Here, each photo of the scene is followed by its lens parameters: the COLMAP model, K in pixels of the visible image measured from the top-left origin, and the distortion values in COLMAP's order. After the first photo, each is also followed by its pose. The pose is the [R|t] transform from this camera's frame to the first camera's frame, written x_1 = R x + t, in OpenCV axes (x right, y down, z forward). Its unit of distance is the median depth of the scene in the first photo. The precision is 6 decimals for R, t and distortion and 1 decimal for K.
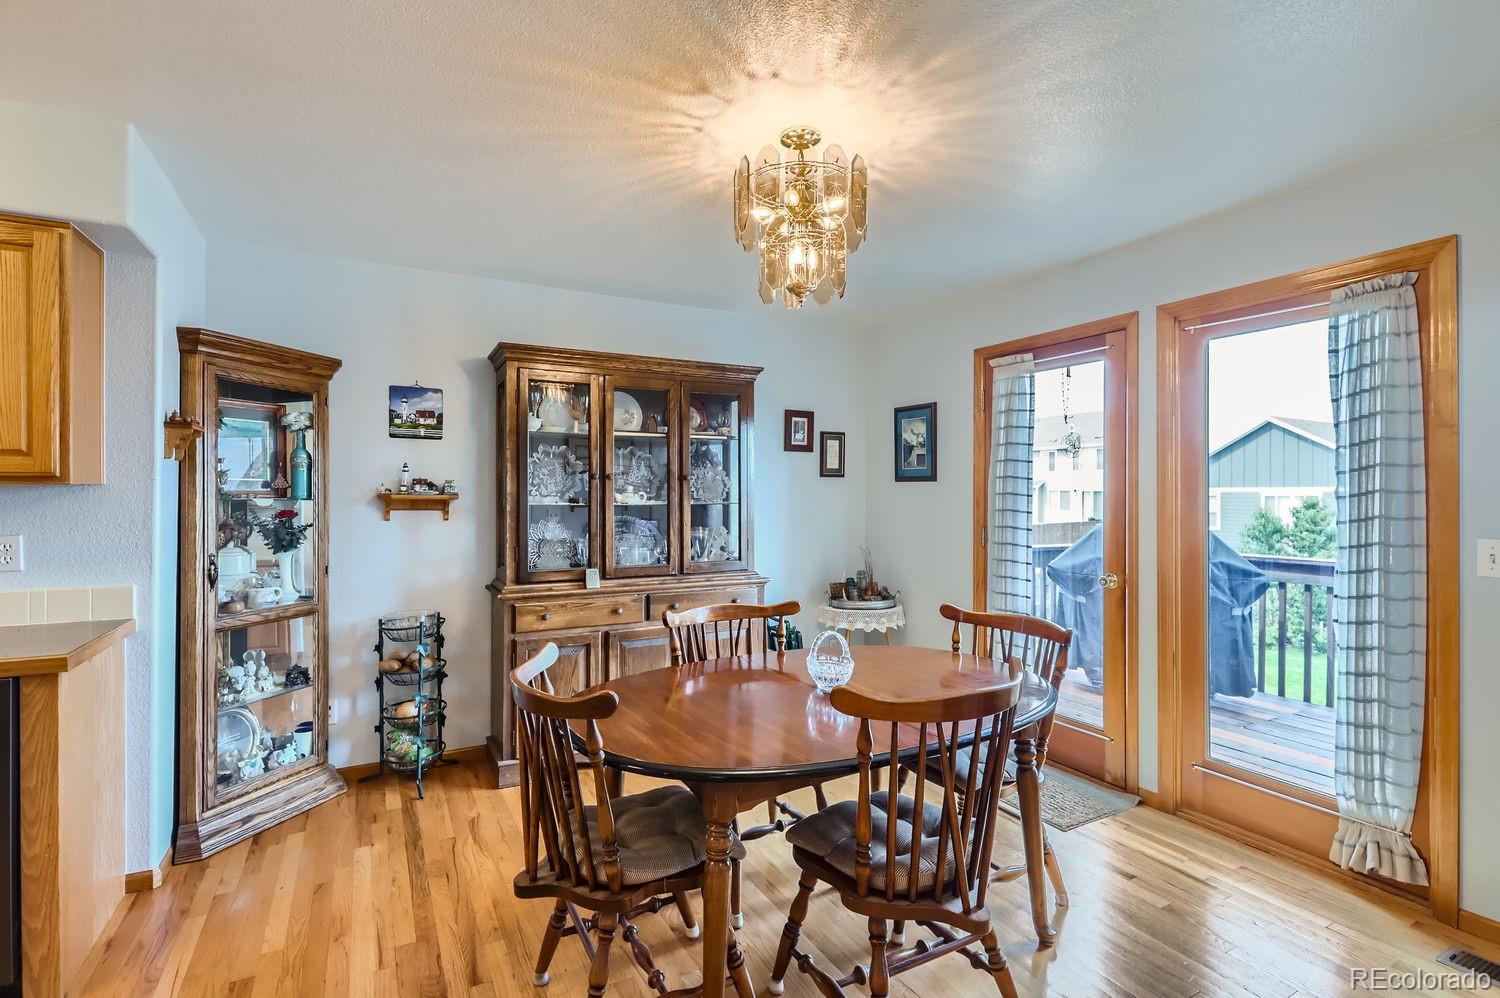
lens RADIAL K [[709.2, 0, 749.2], [0, 709.2, 494.3], [0, 0, 1]] dist [0.001259, 0.000315]
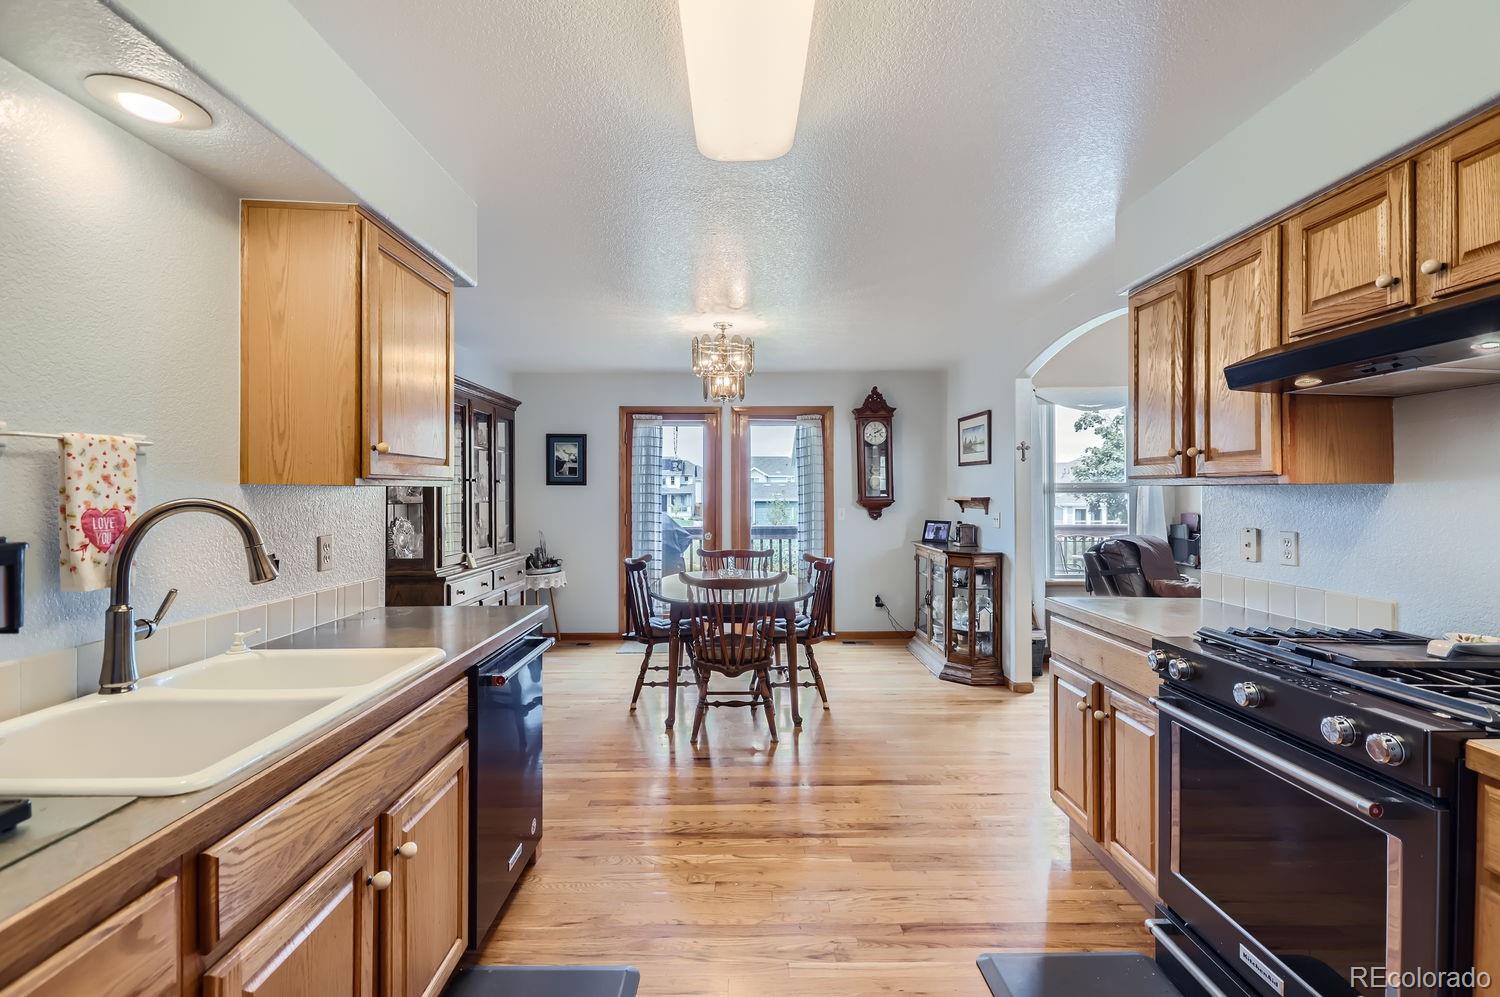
lens RADIAL K [[680.7, 0, 755.6], [0, 680.7, 496.7], [0, 0, 1]] dist [0.000456, 0.000164]
pose [[0.456088, -0.005762, 0.889916, -1.042214], [0.001958, 0.999983, 0.005471, -0.001295], [-0.889932, -0.000752, 0.456092, -0.007322]]
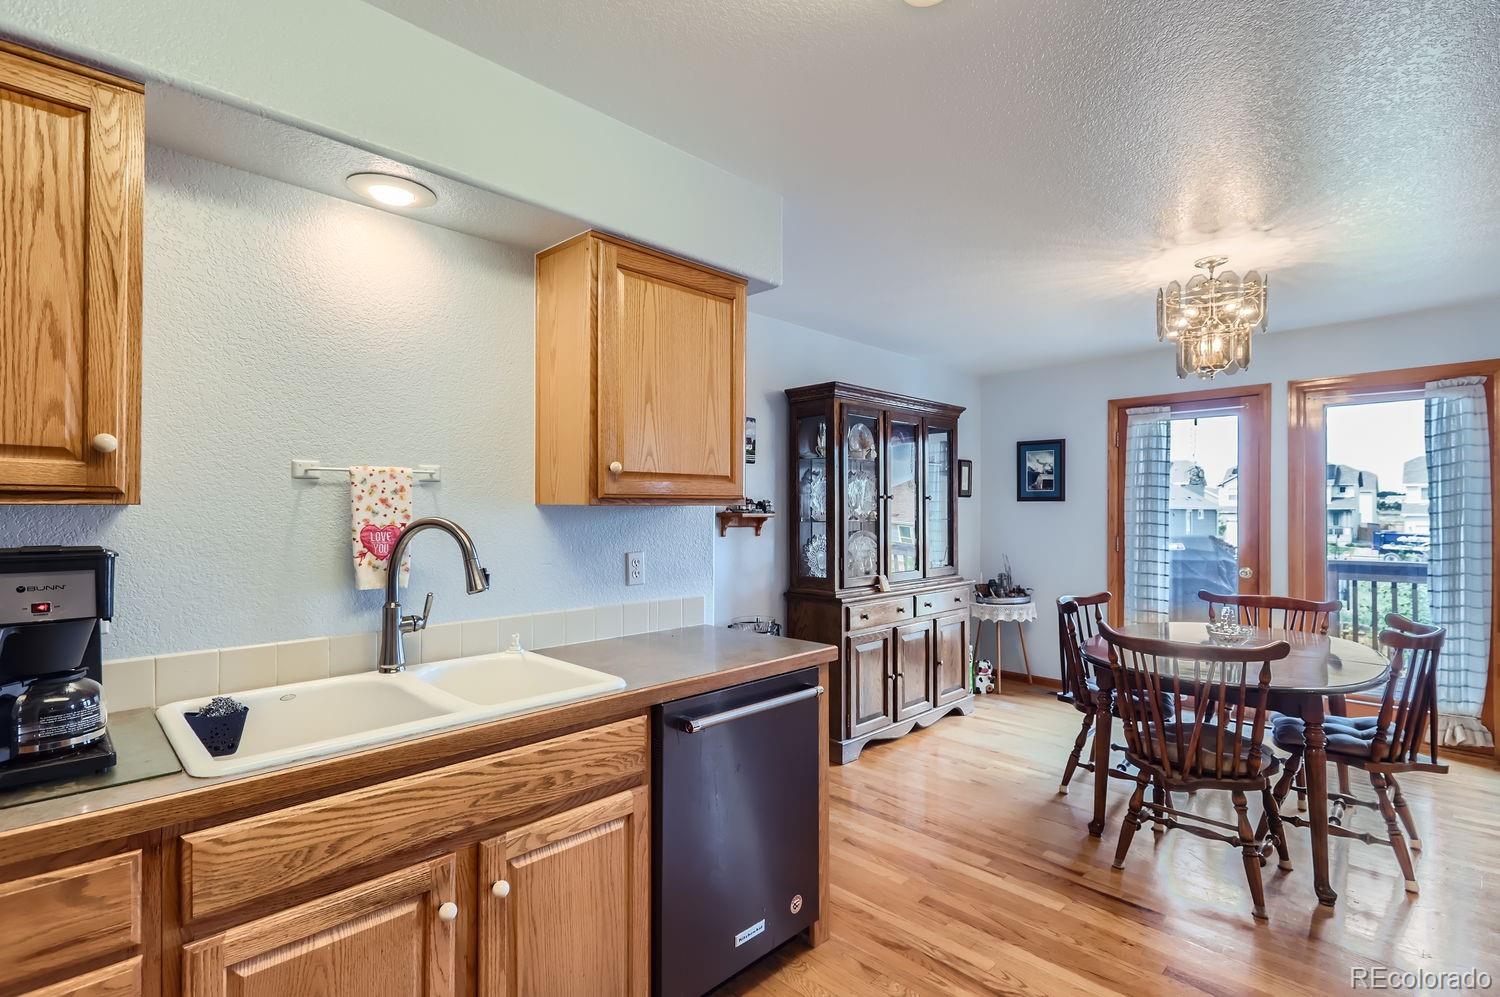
lens RADIAL K [[705.3, 0, 743.3], [0, 705.3, 512.7], [0, 0, 1]] dist [0.005720, -0.000004]
pose [[0.959389, -0.002587, 0.282074, -0.756791], [0.001775, 0.999994, 0.003134, -0.003155], [-0.282081, -0.002506, 0.959387, -0.061104]]
